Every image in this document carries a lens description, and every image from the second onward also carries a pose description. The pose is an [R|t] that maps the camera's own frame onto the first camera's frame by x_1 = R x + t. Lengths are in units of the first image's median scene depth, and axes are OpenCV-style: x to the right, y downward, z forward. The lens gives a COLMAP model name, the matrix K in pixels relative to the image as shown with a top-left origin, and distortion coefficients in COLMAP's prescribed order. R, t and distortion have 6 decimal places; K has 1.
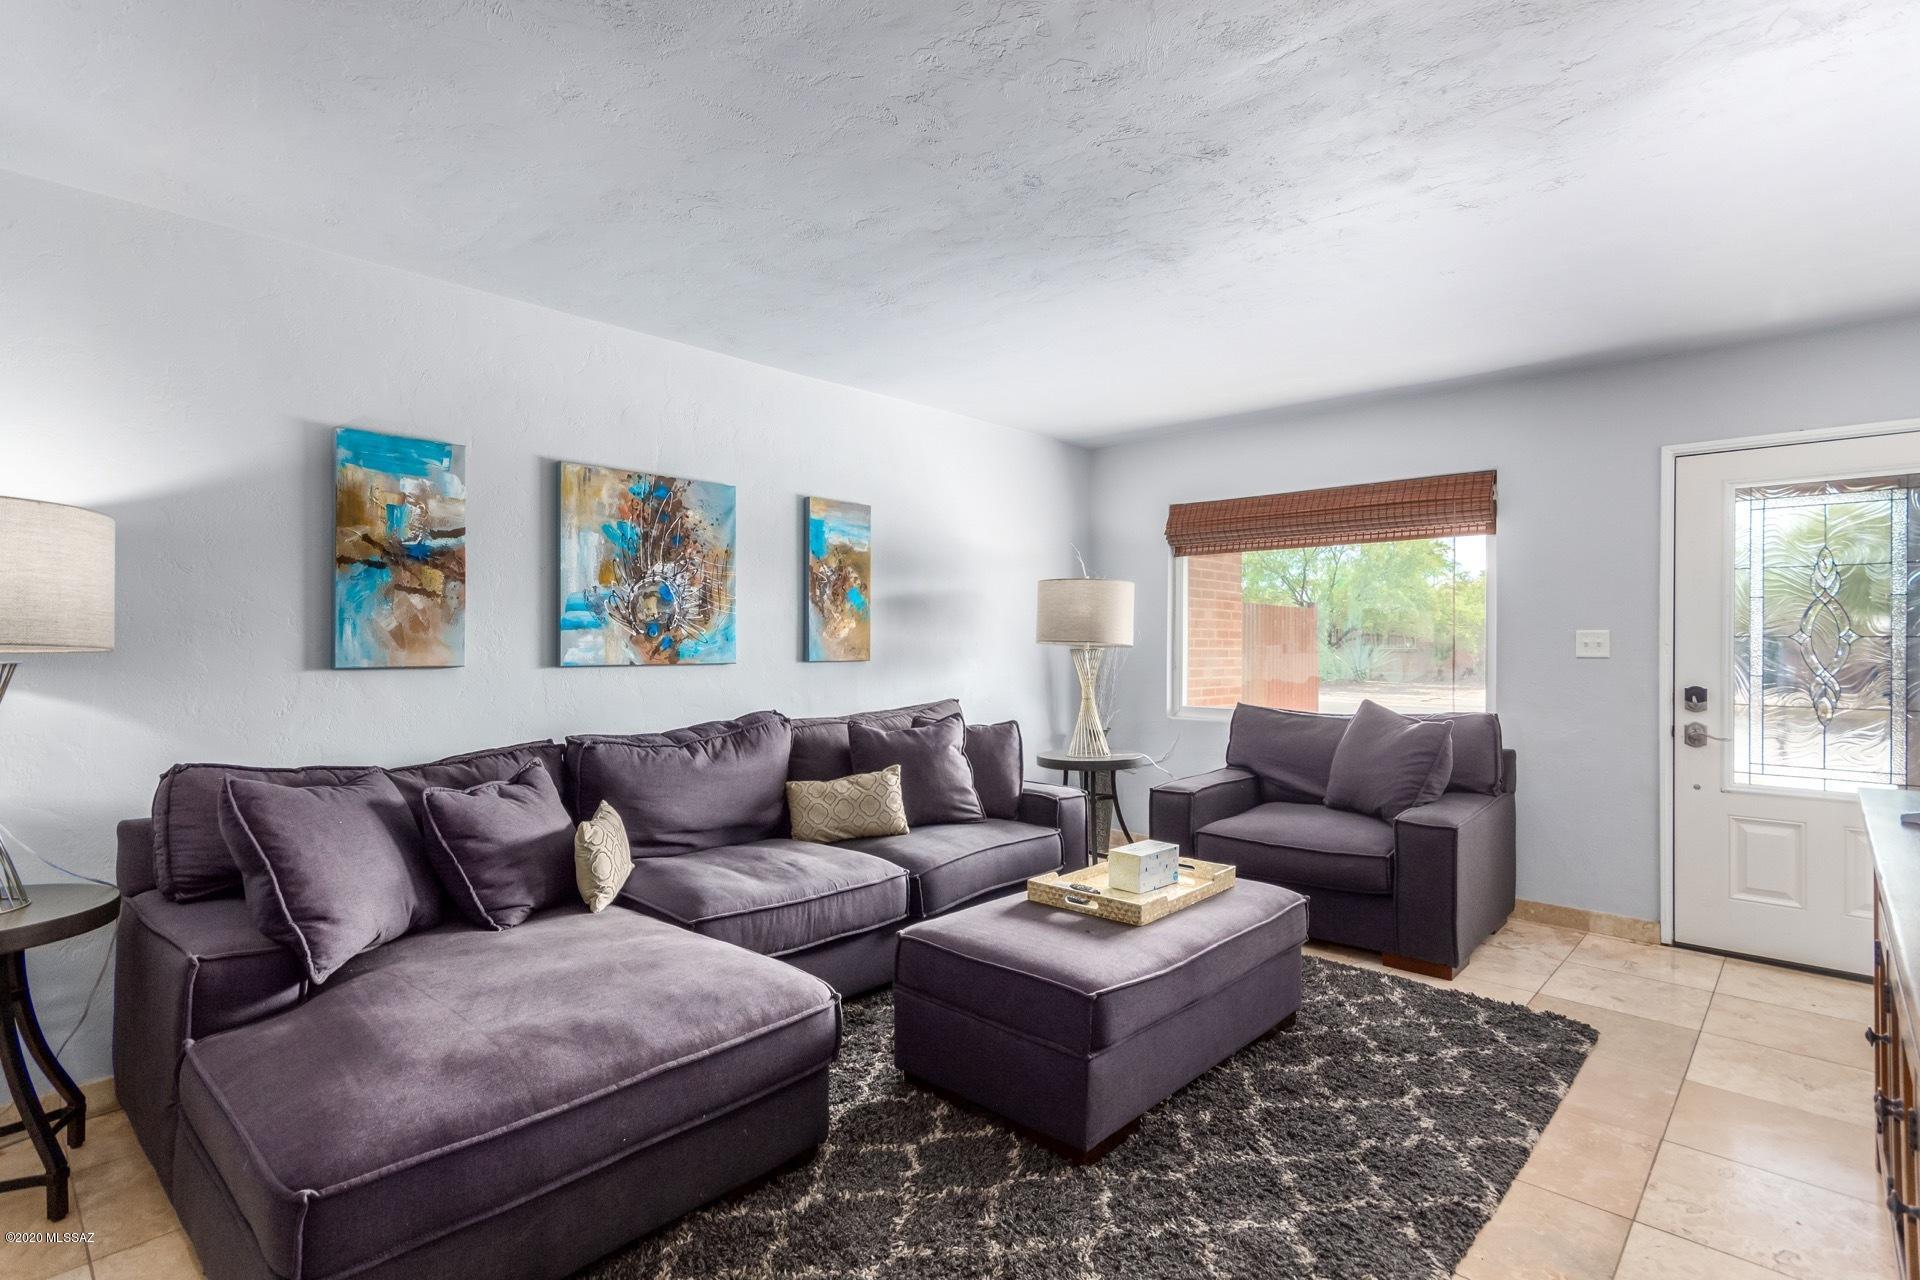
lens RADIAL K [[933.8, 0, 958.4], [0, 933.8, 649.1], [0, 0, 1]] dist [-0.000676, 0.000327]
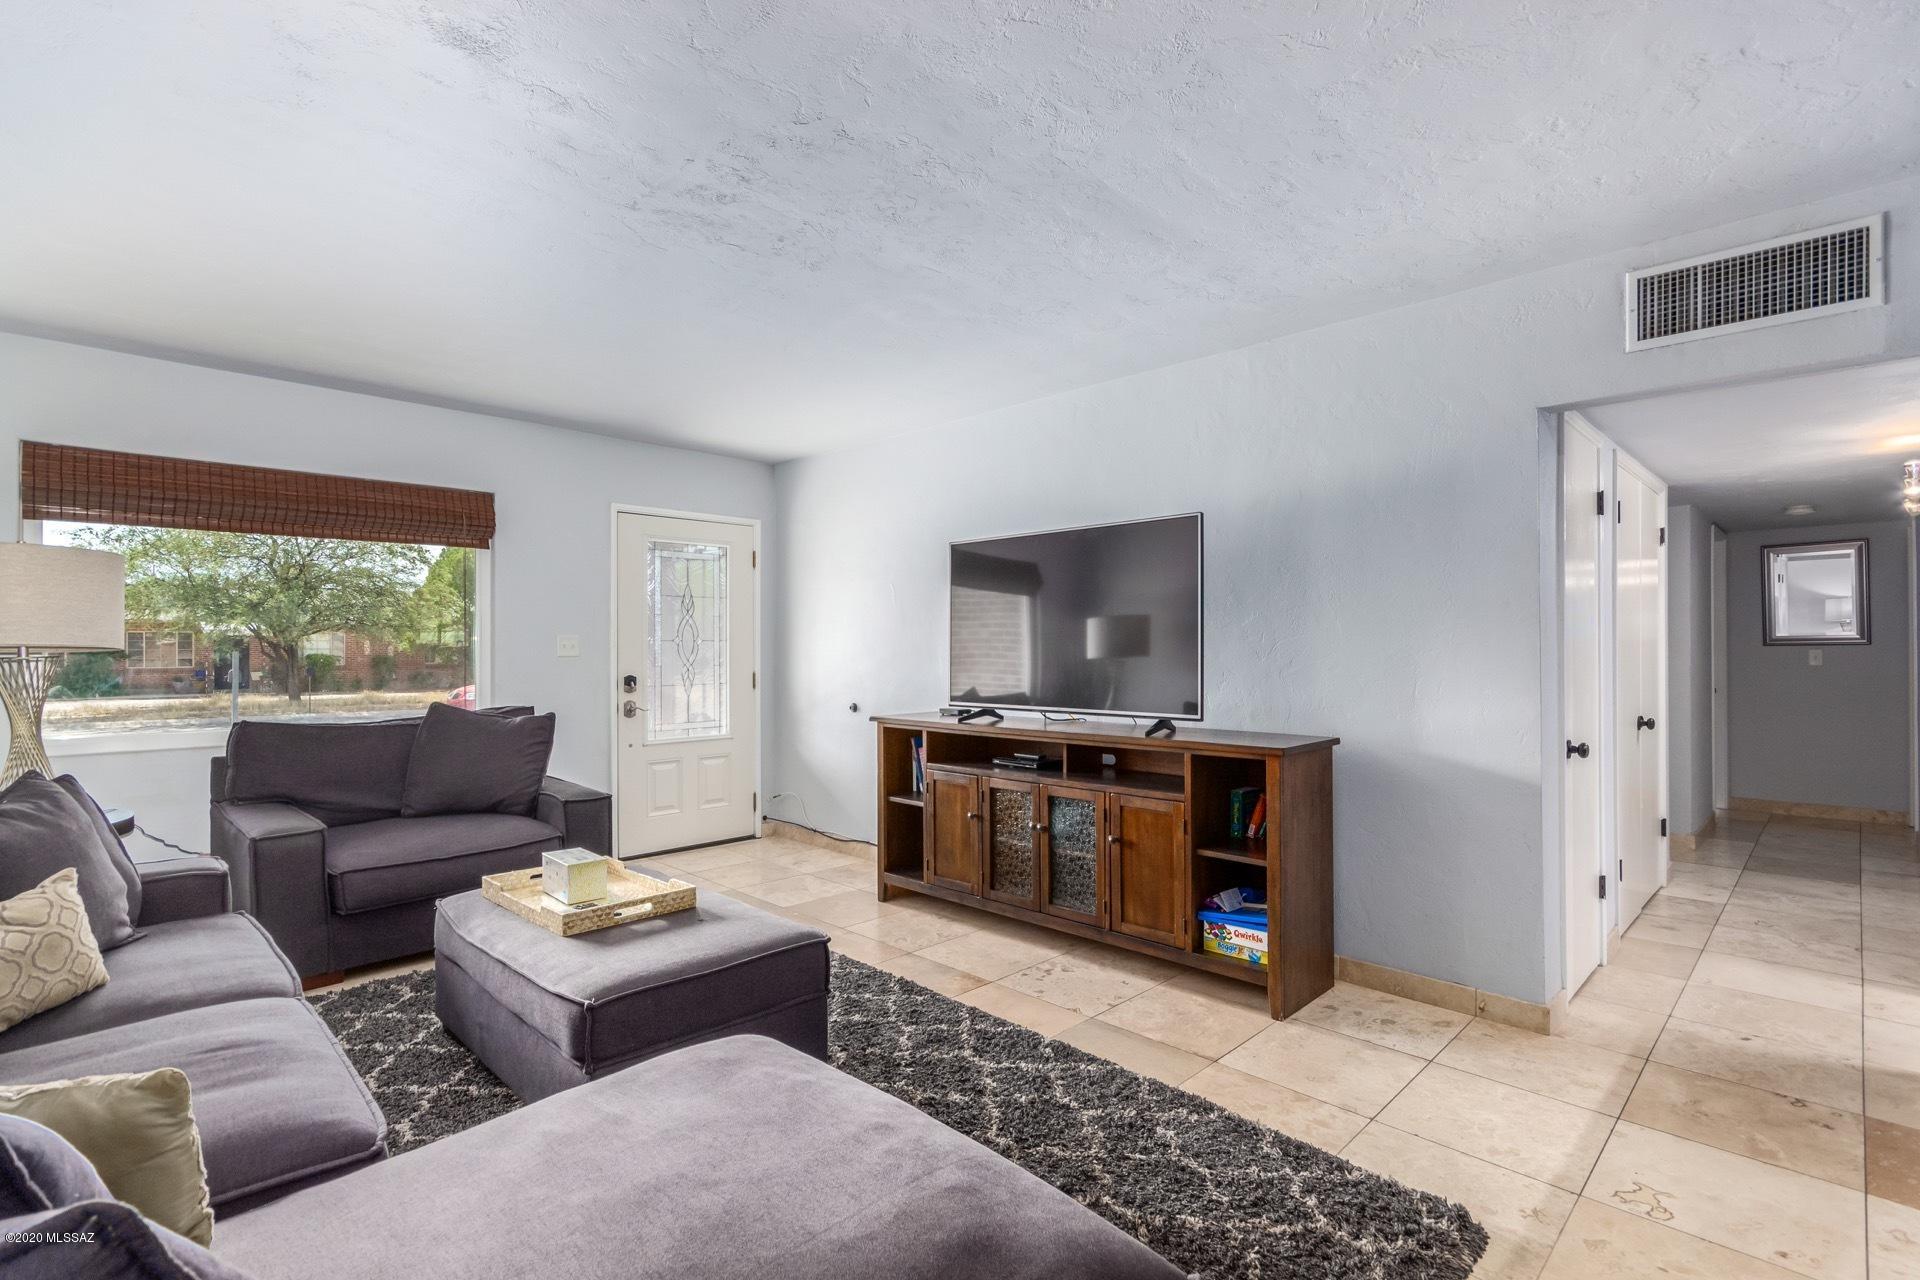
lens RADIAL K [[902.6, 0, 953.6], [0, 902.6, 645.9], [0, 0, 1]] dist [0.009429, 0.002796]
pose [[0.035477, -0.003608, 0.999364, -0.588479], [0.012648, 0.999915, 0.003161, -0.002934], [-0.999290, 0.012528, 0.035519, 0.460618]]
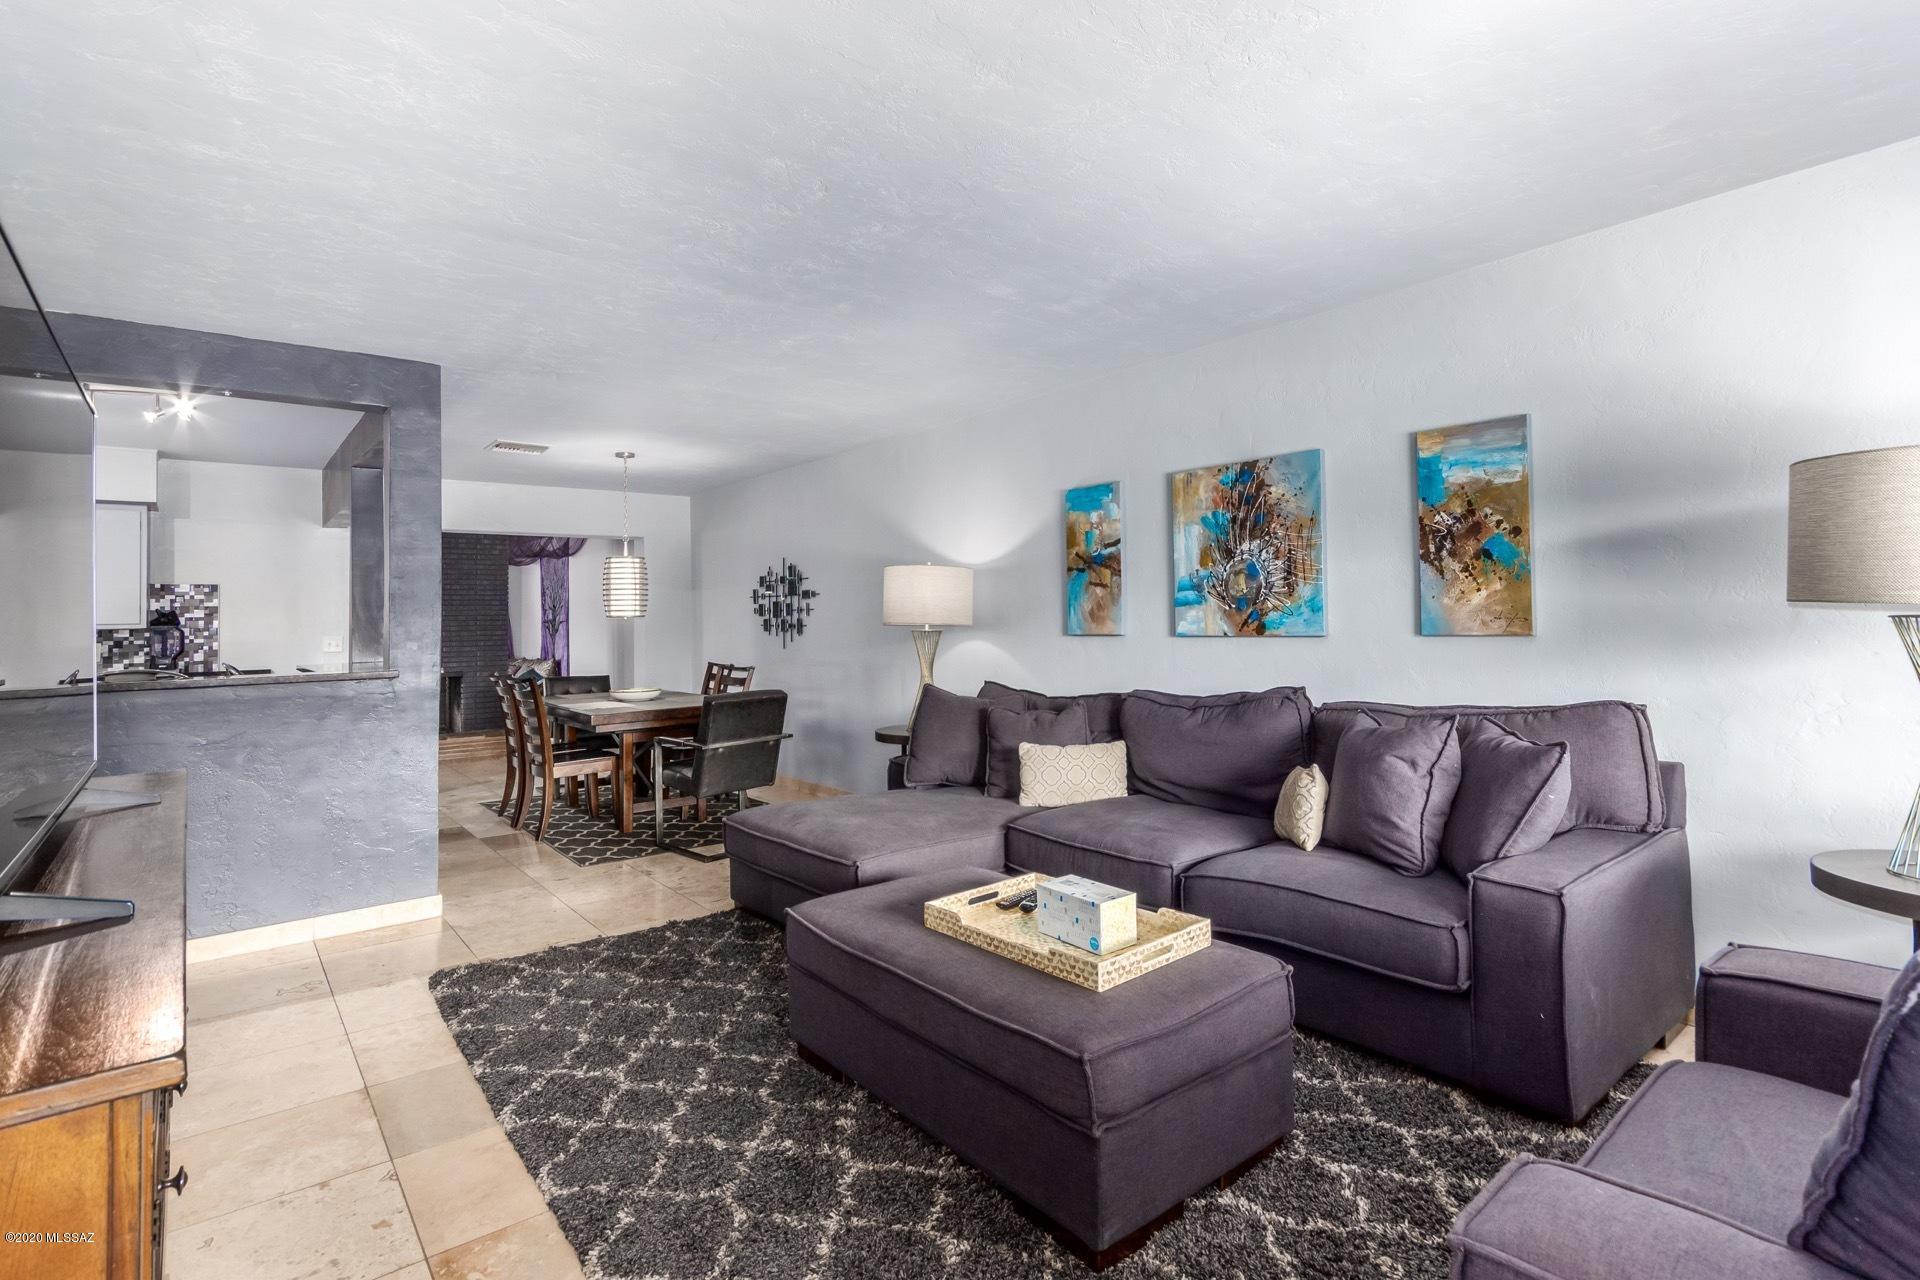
lens RADIAL K [[902.6, 0, 971.8], [0, 902.6, 602.0], [0, 0, 1]] dist [0.009429, 0.002796]
pose [[-0.115848, -0.020372, -0.993058, 0.761435], [0.011711, 0.999692, -0.021875, -0.003337], [0.993198, -0.014164, -0.115574, 0.807944]]
